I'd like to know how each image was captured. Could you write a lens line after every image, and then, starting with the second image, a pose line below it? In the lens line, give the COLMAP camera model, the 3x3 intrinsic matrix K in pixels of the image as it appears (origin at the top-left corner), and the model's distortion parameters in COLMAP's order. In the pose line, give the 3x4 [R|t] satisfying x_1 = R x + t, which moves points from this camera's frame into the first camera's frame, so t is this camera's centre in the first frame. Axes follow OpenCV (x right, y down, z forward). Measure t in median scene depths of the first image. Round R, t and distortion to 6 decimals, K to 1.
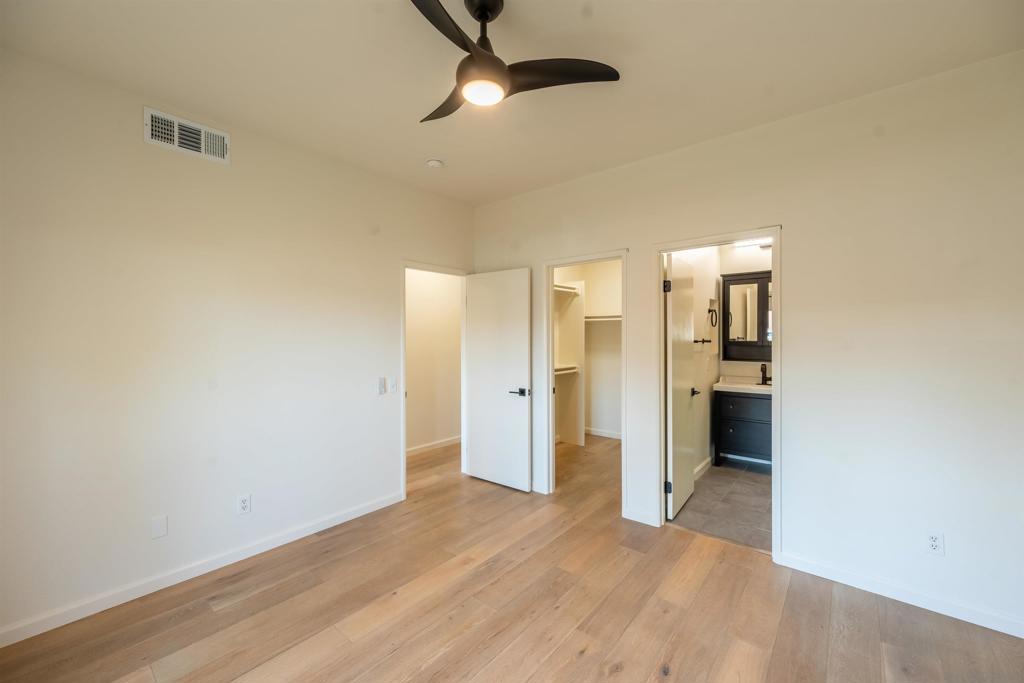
lens RADIAL K [[399.3, 0, 518.2], [0, 399.3, 338.2], [0, 0, 1]] dist [0.001529, -0.000008]
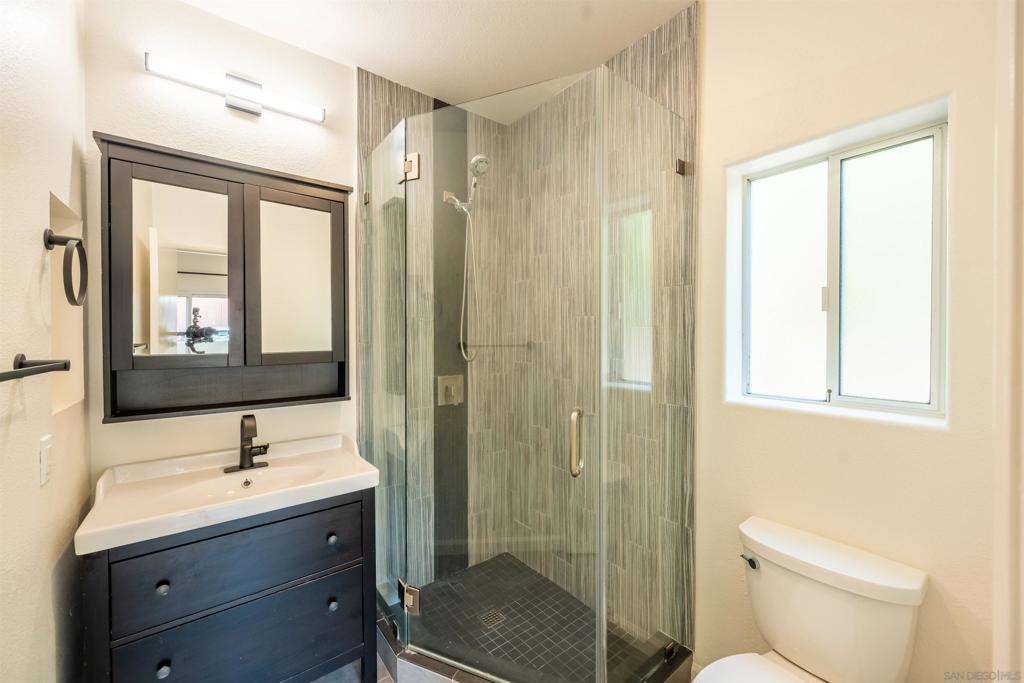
lens RADIAL K [[399.3, 0, 517.4], [0, 399.3, 340.2], [0, 0, 1]] dist [0.001529, -0.000008]
pose [[0.206610, -0.007476, 0.978395, 0.280943], [0.003939, 0.999969, 0.006809, -0.006832], [-0.978415, 0.002447, 0.206633, 0.632871]]
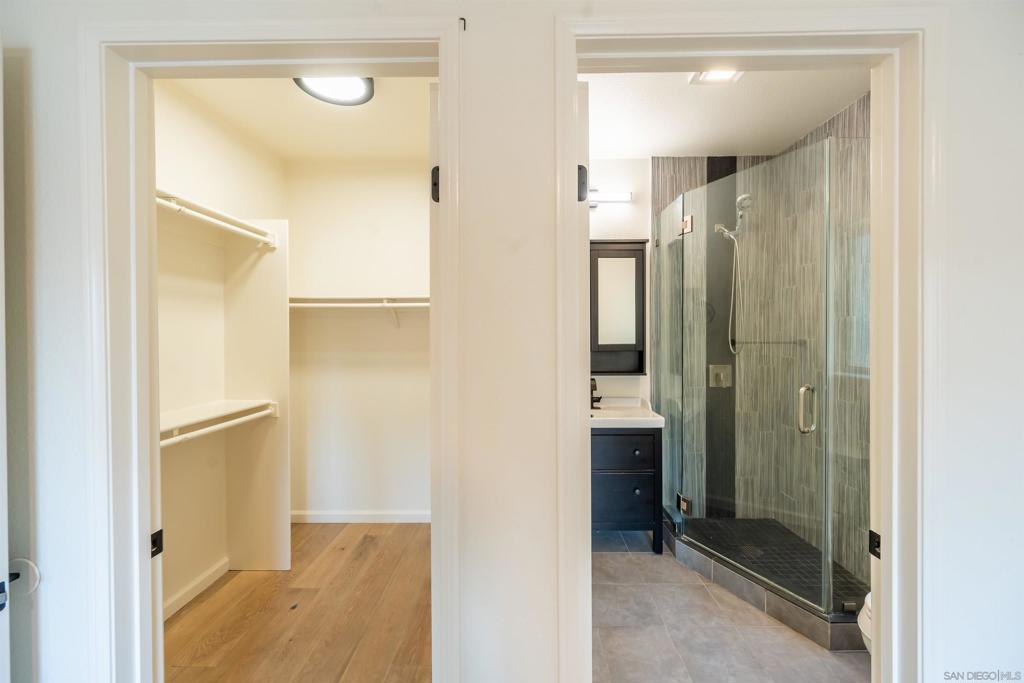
lens RADIAL K [[399.3, 0, 520.2], [0, 399.3, 339.9], [0, 0, 1]] dist [0.001529, -0.000008]
pose [[0.774751, -0.006168, 0.632236, 0.088711], [0.002460, 0.999974, 0.006742, -0.005224], [-0.632262, -0.003668, 0.774746, 0.519583]]
